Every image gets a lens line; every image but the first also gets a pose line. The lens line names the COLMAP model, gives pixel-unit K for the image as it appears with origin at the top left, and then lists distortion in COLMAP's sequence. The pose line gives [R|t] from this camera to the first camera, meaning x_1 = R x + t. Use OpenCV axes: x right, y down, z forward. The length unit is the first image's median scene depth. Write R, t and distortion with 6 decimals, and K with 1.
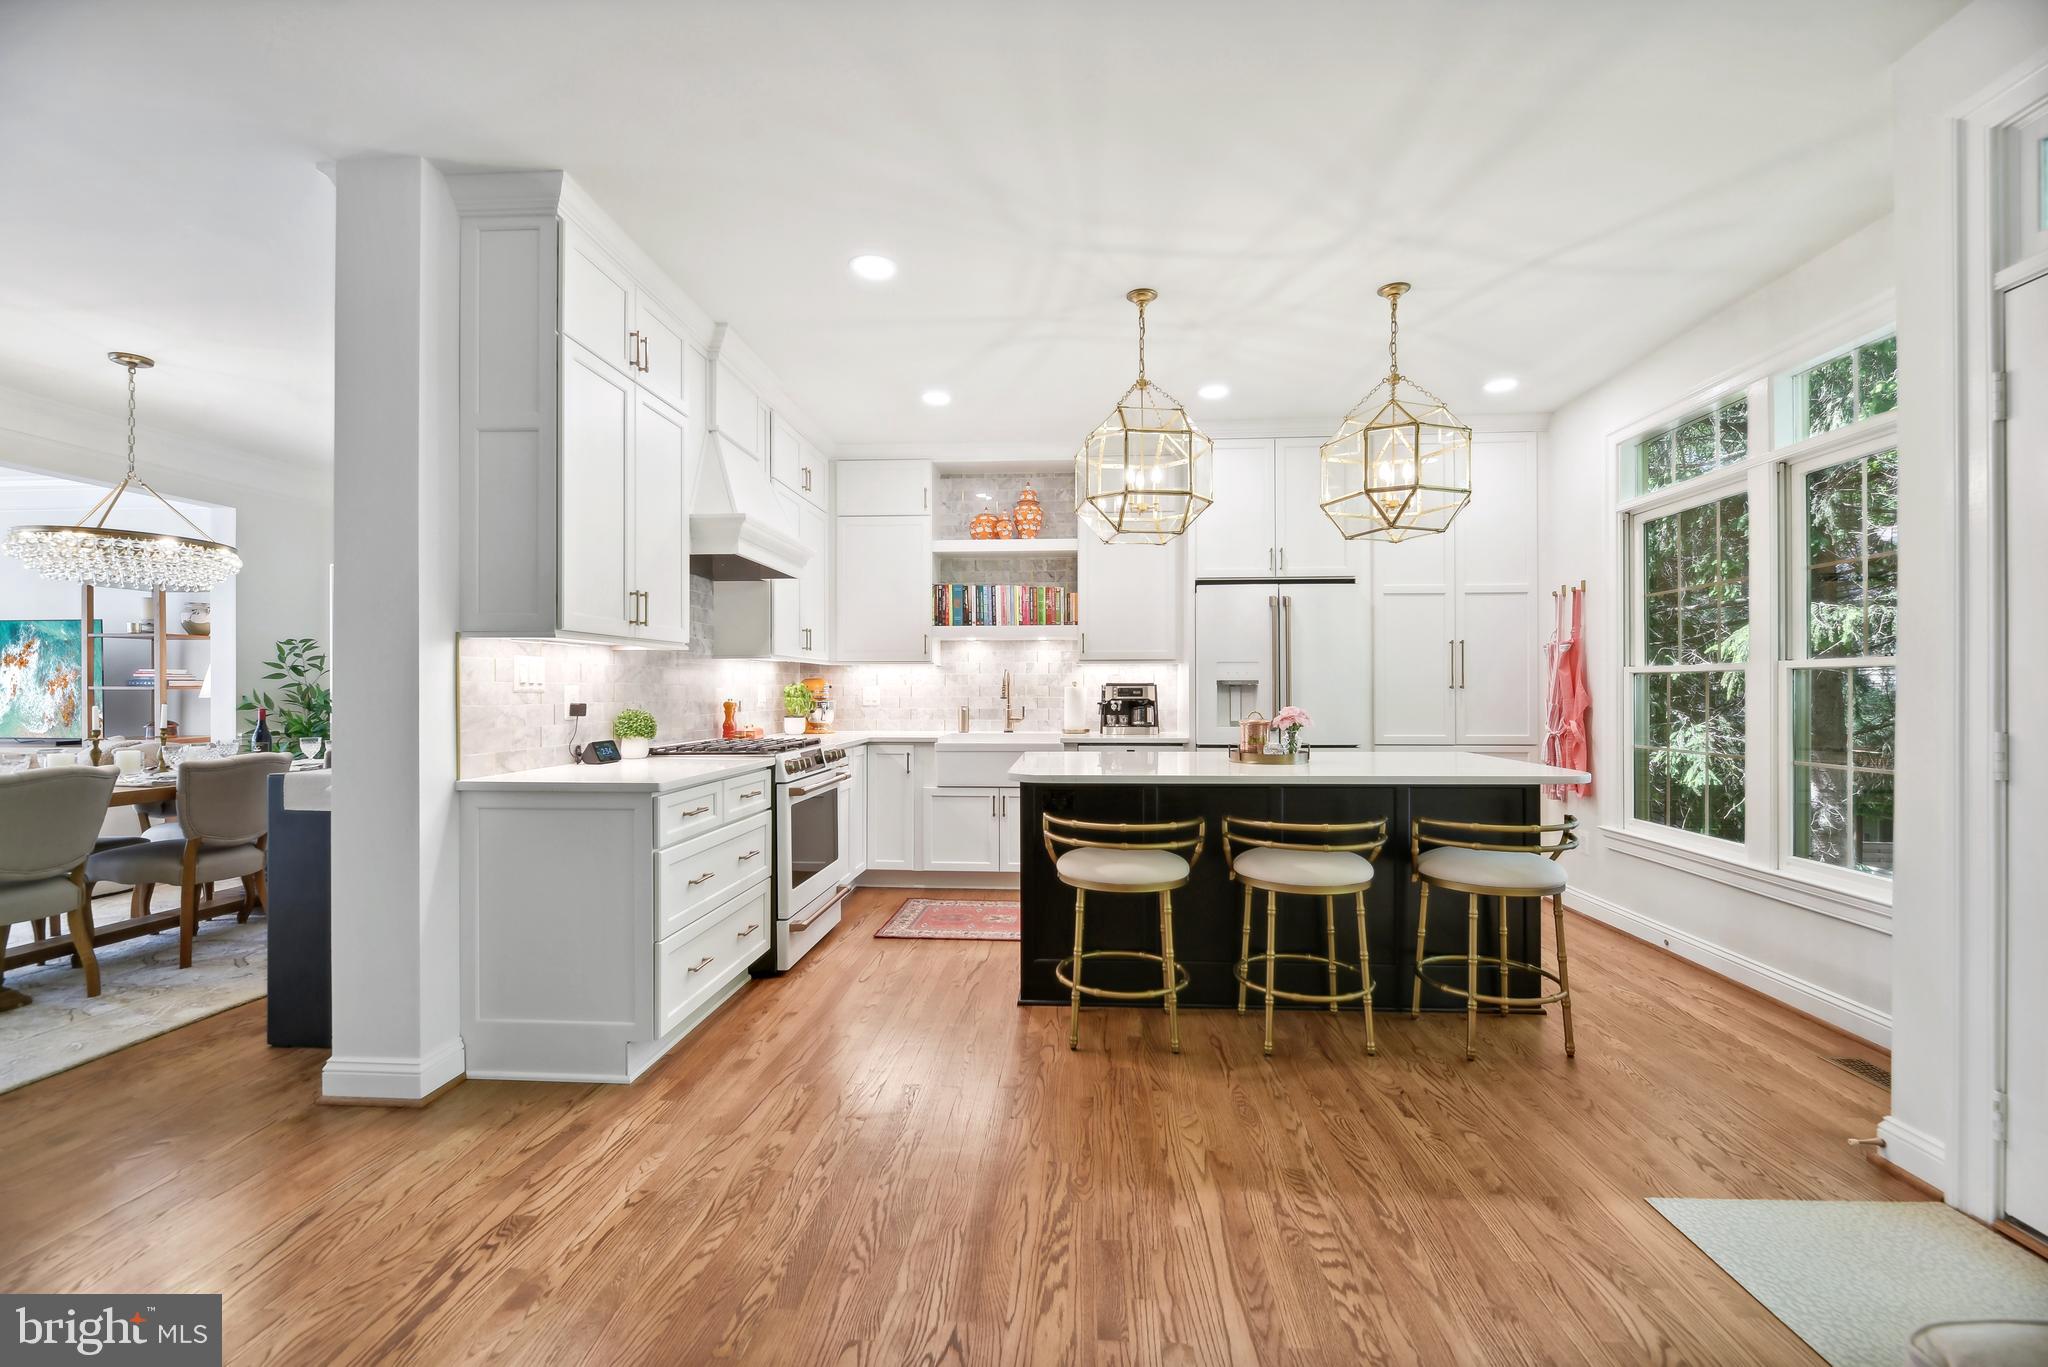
lens RADIAL K [[835.3, 0, 1033.5], [0, 835.3, 689.8], [0, 0, 1]] dist [0.000309, -0.003699]
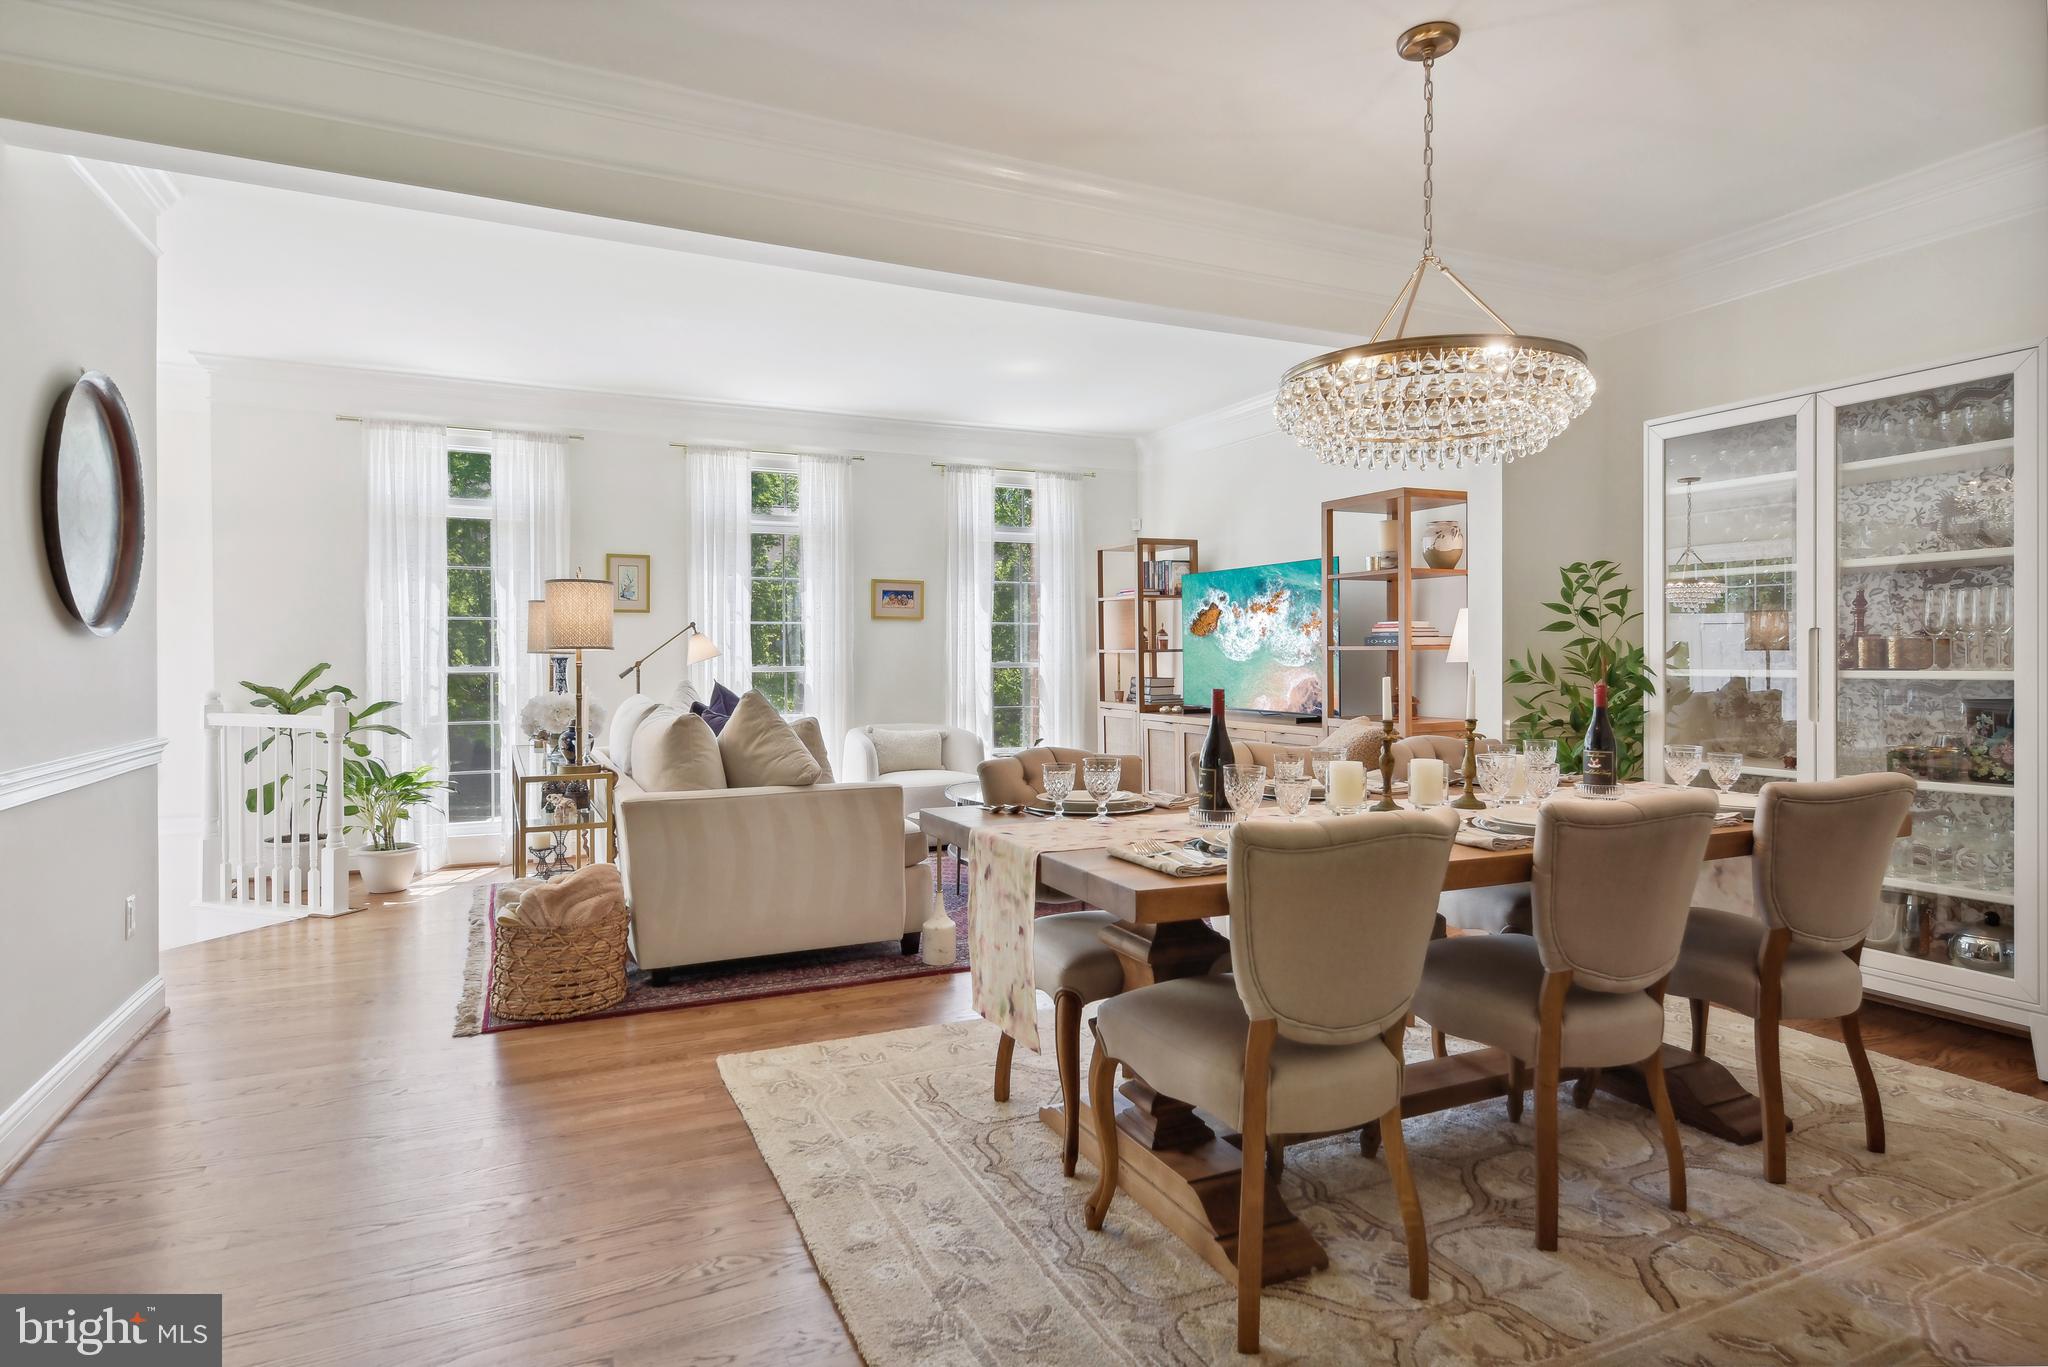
lens RADIAL K [[1111.8, 0, 1020.8], [0, 1111.8, 662.1], [0, 0, 1]] dist [-0.001468, -0.000101]
pose [[0.474353, 0.004330, -0.880324, -0.445954], [0.000979, 0.999985, 0.005447, 0.004434], [0.880334, -0.003446, 0.474342, 0.327184]]
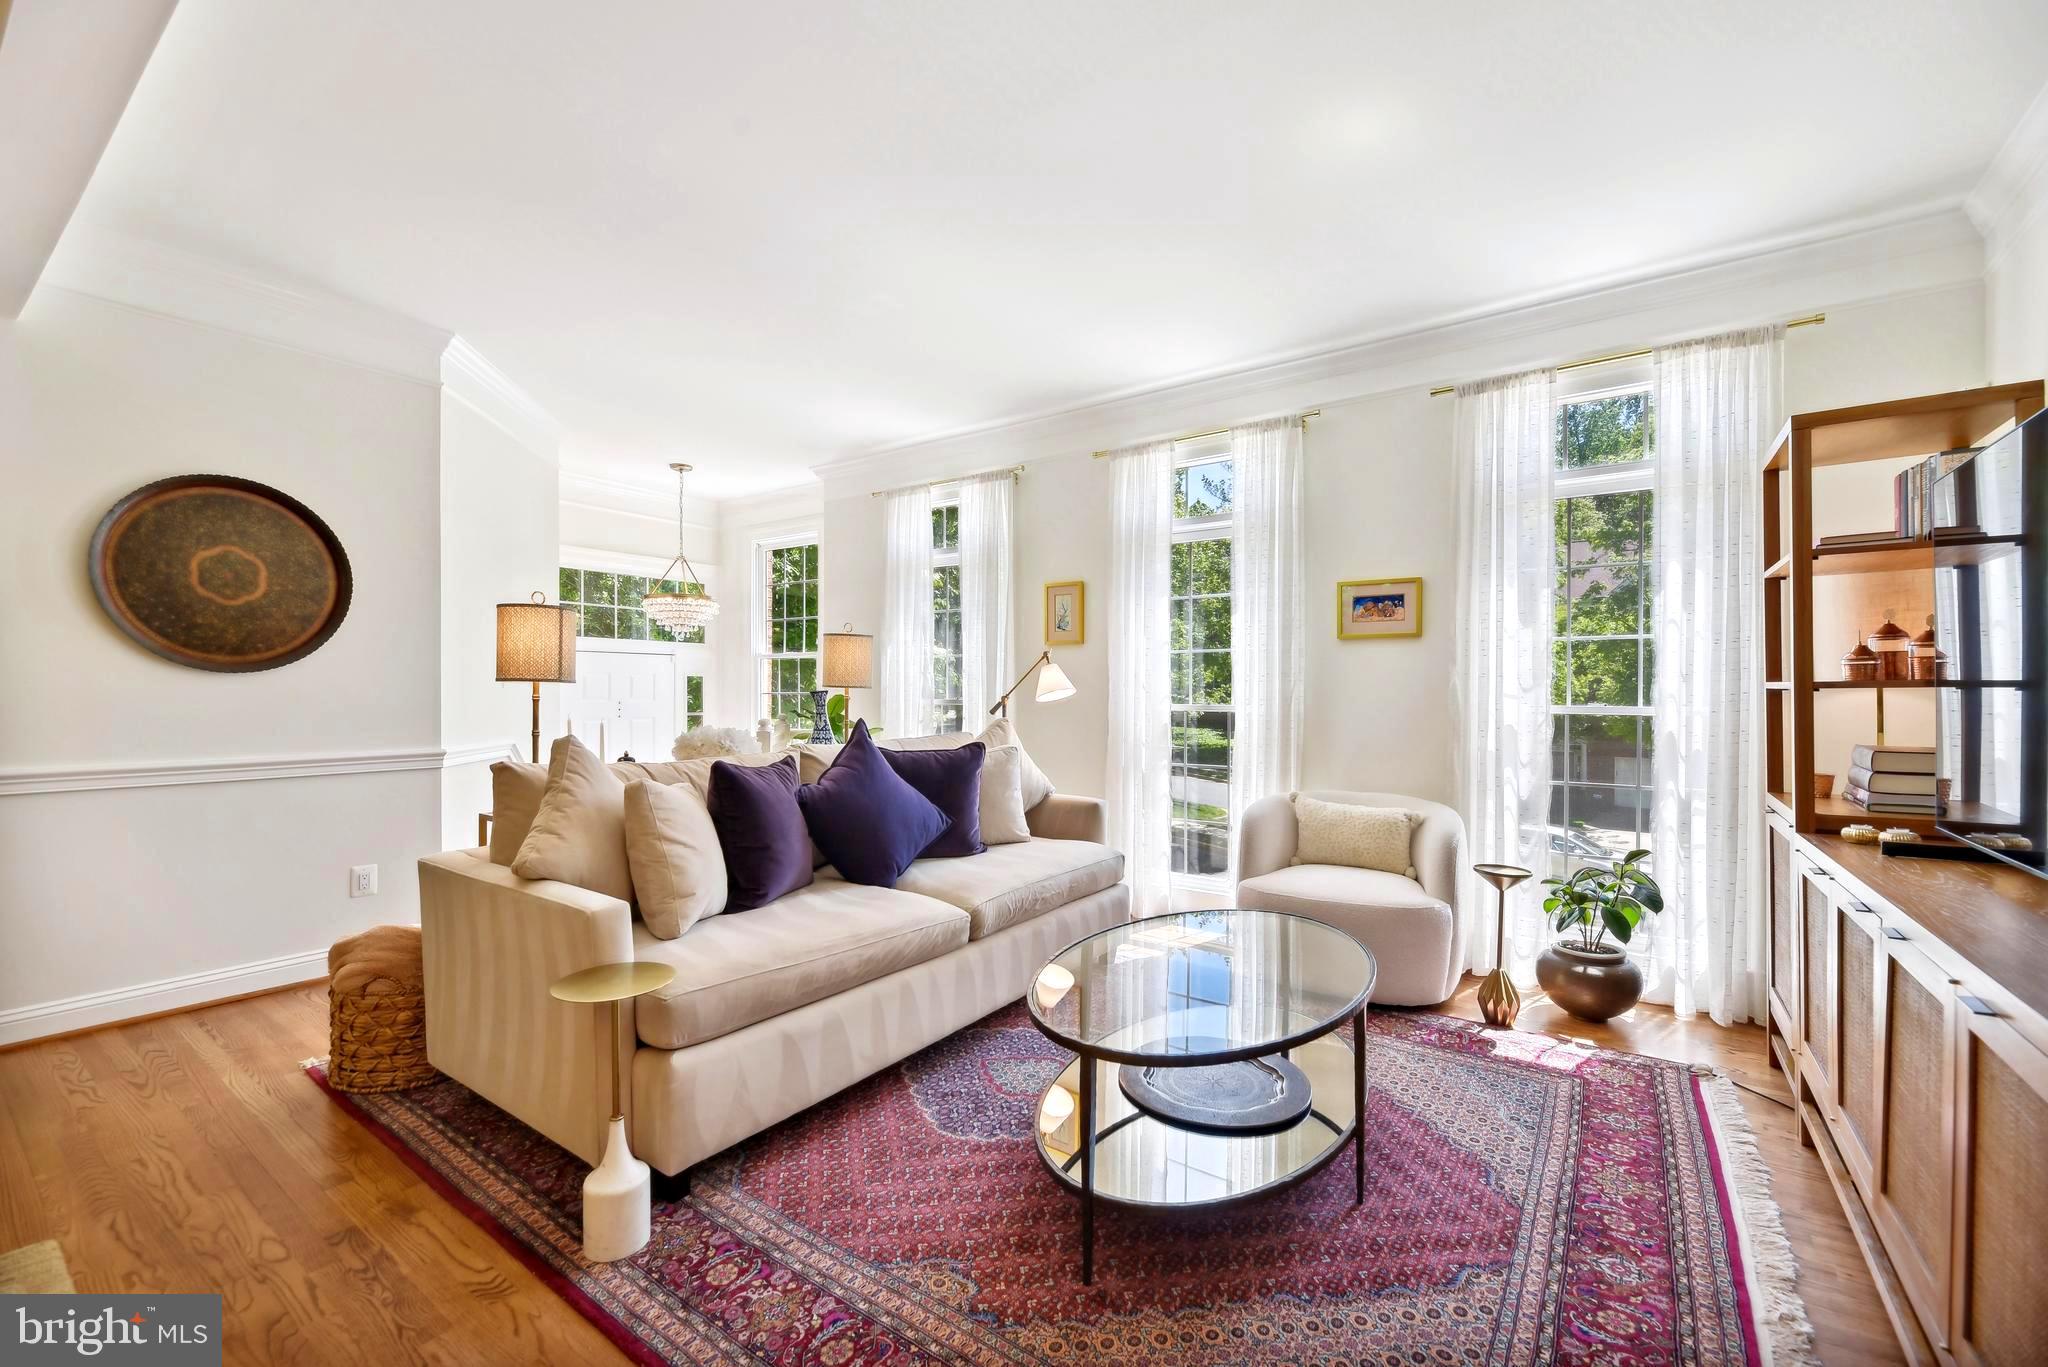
lens RADIAL K [[835.3, 0, 1033.5], [0, 835.3, 689.8], [0, 0, 1]] dist [0.000309, -0.003699]
pose [[-0.531239, -0.003408, -0.847215, -1.028833], [-0.006096, 0.999981, -0.000200, 0.003556], [0.847200, 0.005058, -0.531249, 1.022722]]
